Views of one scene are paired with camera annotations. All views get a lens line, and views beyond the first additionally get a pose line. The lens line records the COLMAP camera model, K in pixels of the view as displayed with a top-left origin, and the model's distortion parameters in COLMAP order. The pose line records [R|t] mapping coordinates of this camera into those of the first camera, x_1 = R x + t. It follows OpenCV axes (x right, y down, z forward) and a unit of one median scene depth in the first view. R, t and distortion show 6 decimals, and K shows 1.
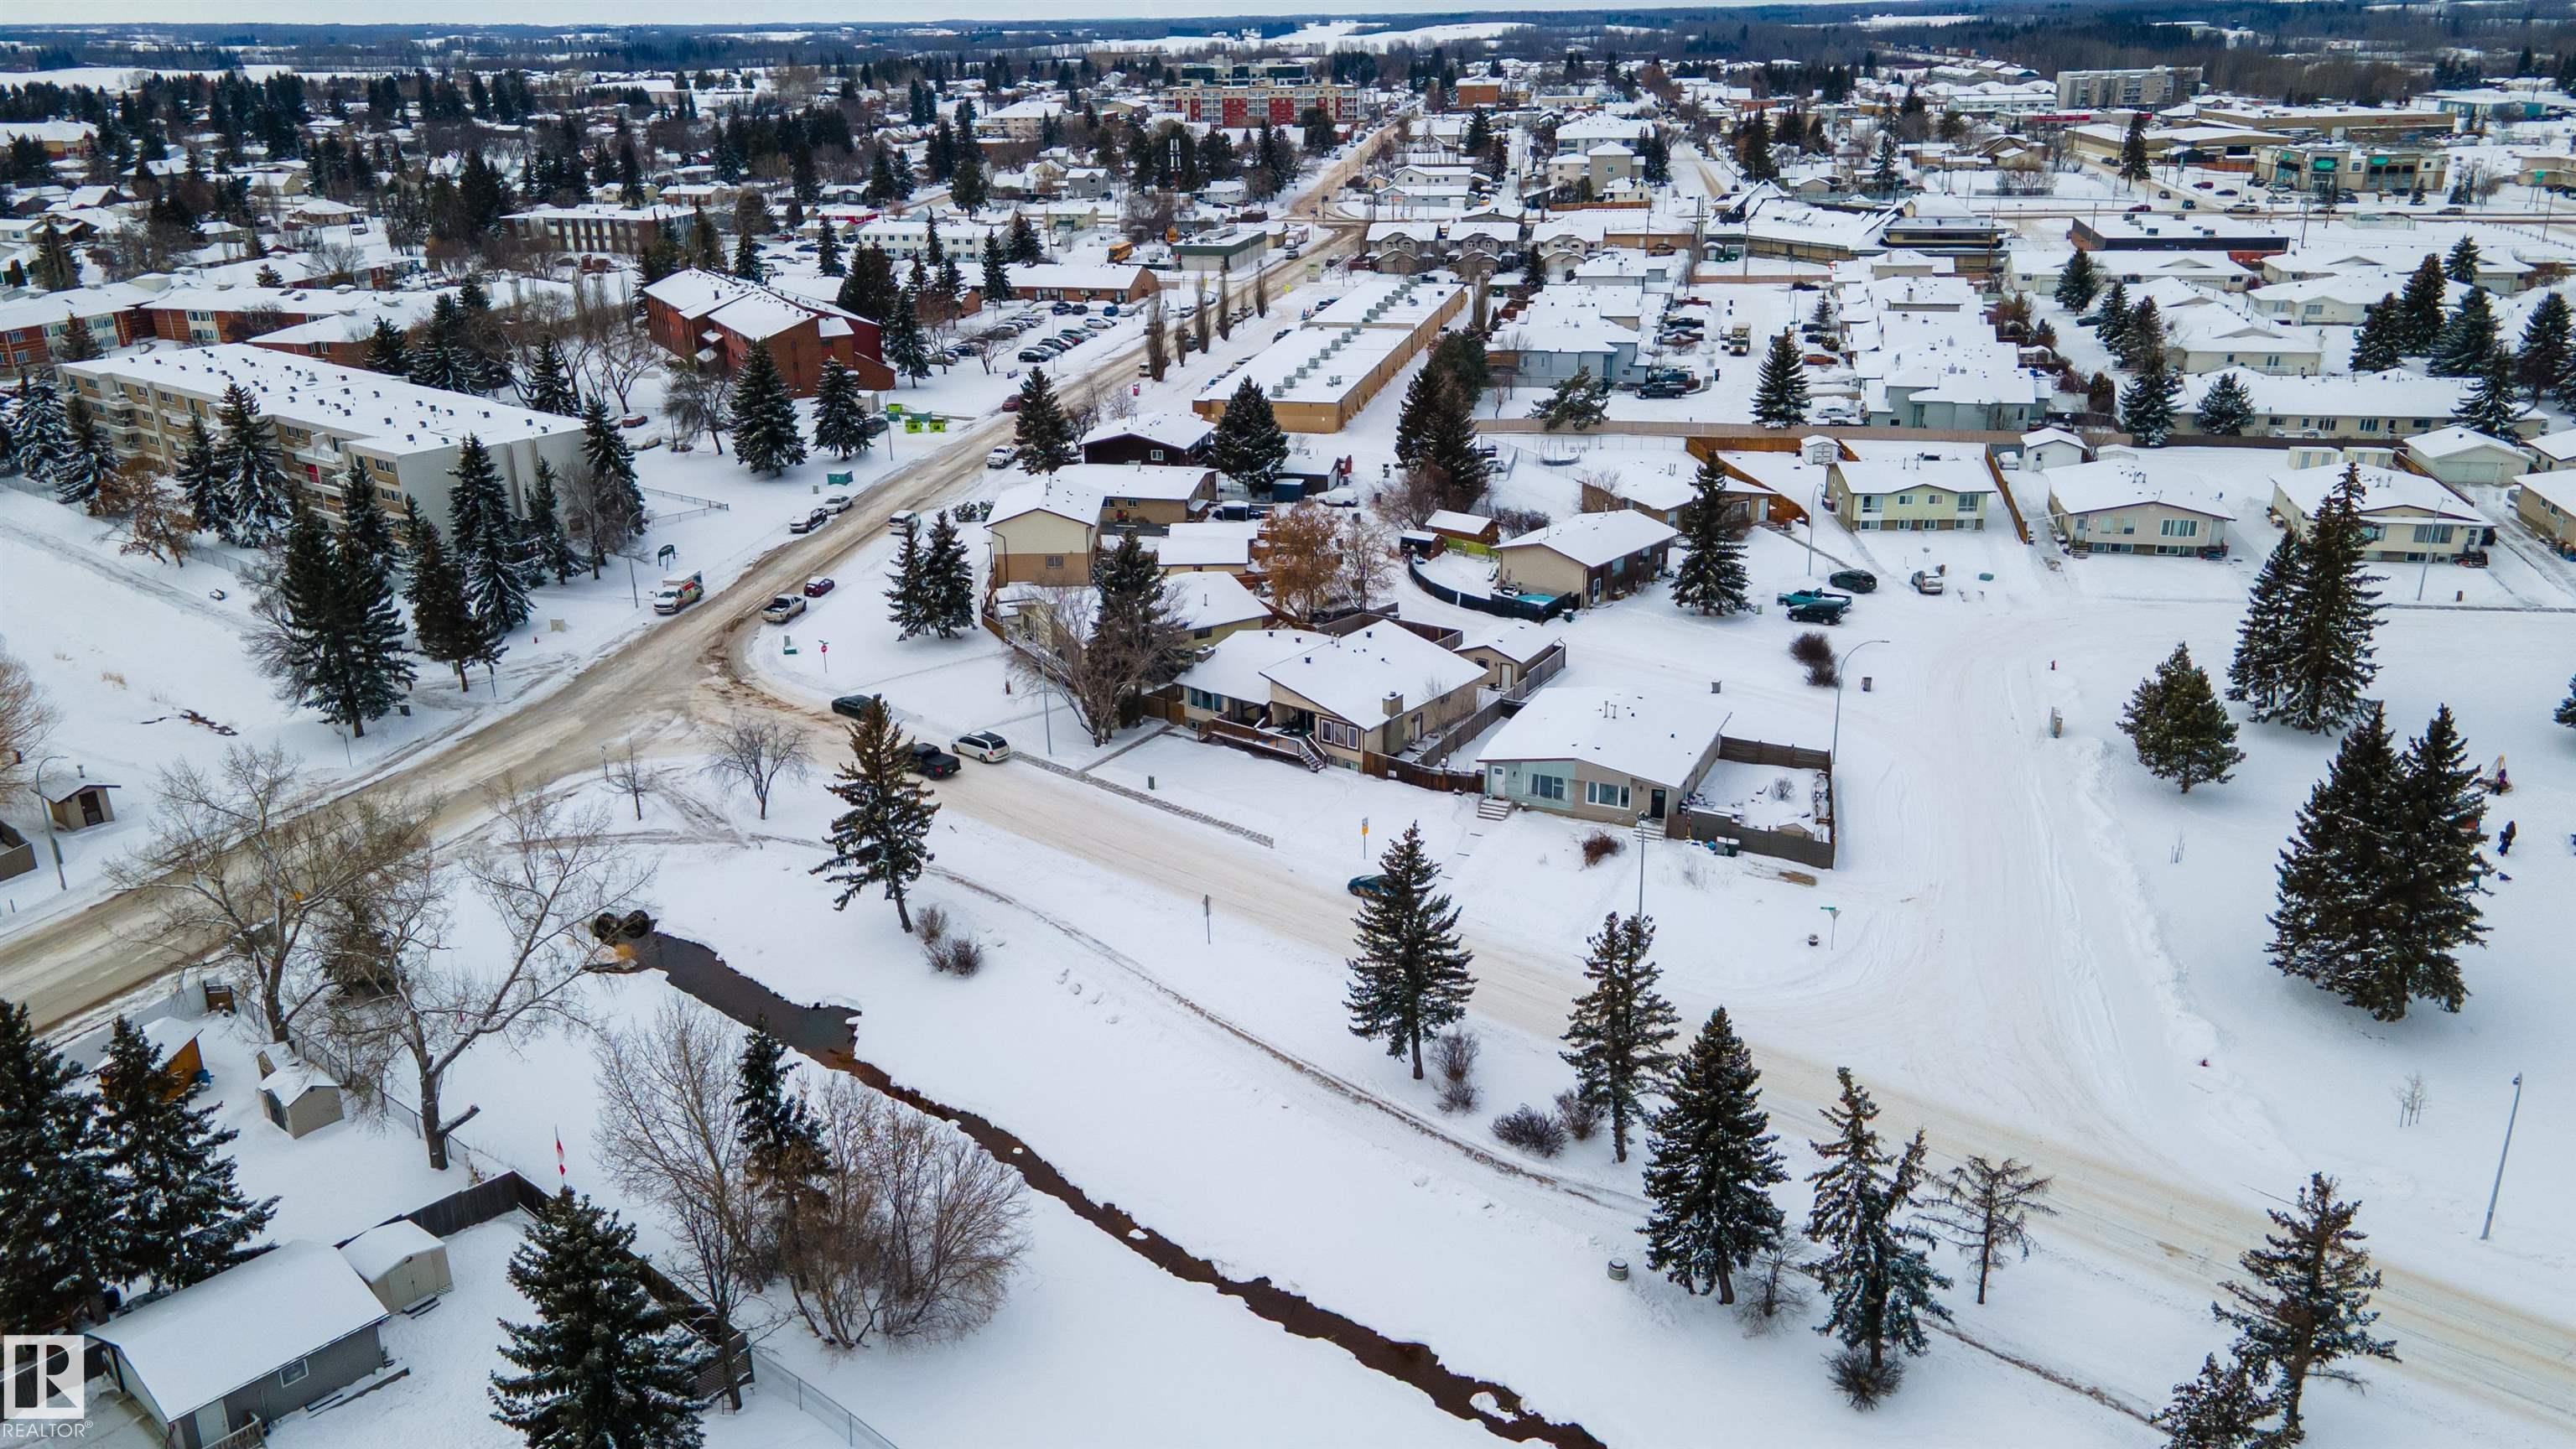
lens RADIAL K [[1900.1, 0, 1288.0], [0, 1900.1, 724.5], [0, 0, 1]] dist [0.002682, 0.068567]
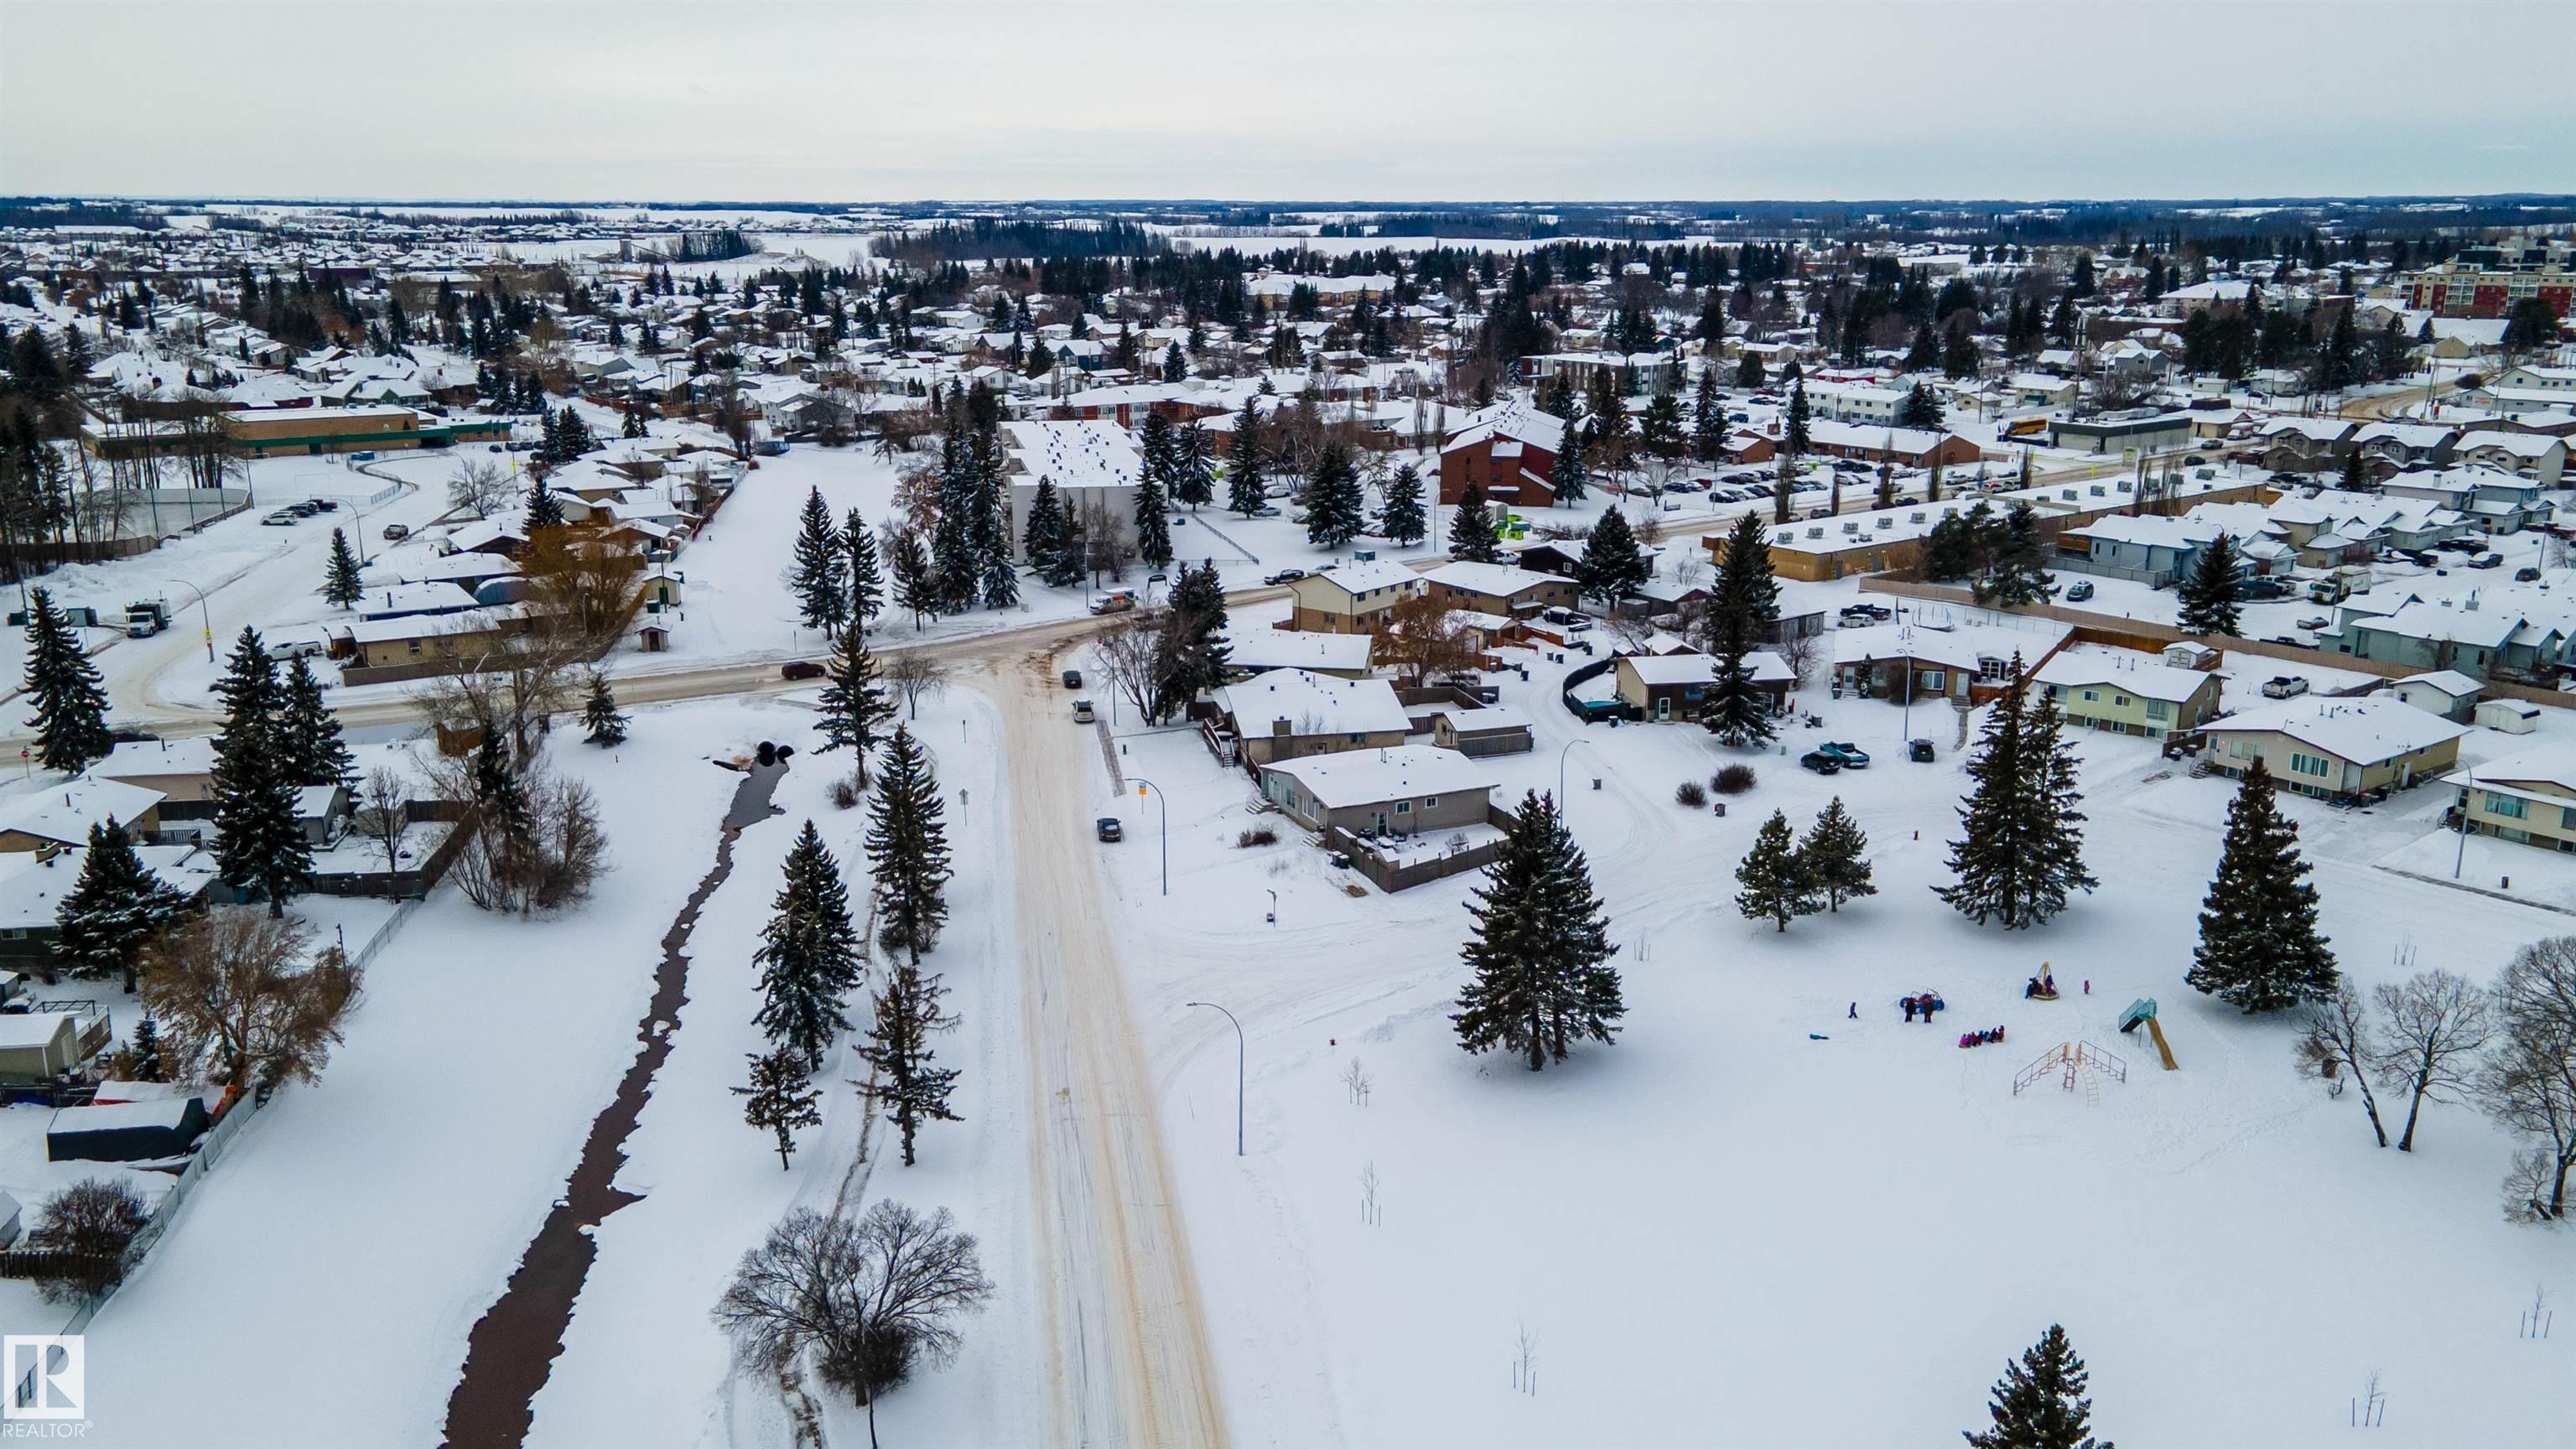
lens RADIAL K [[1900.1, 0, 1288.0], [0, 1900.1, 724.5], [0, 0, 1]] dist [0.002682, 0.068567]
pose [[0.776975, 0.181477, -0.602807, 0.592377], [-0.230328, 0.973105, -0.003919, -0.005958], [0.585883, 0.141888, 0.797877, -0.011724]]
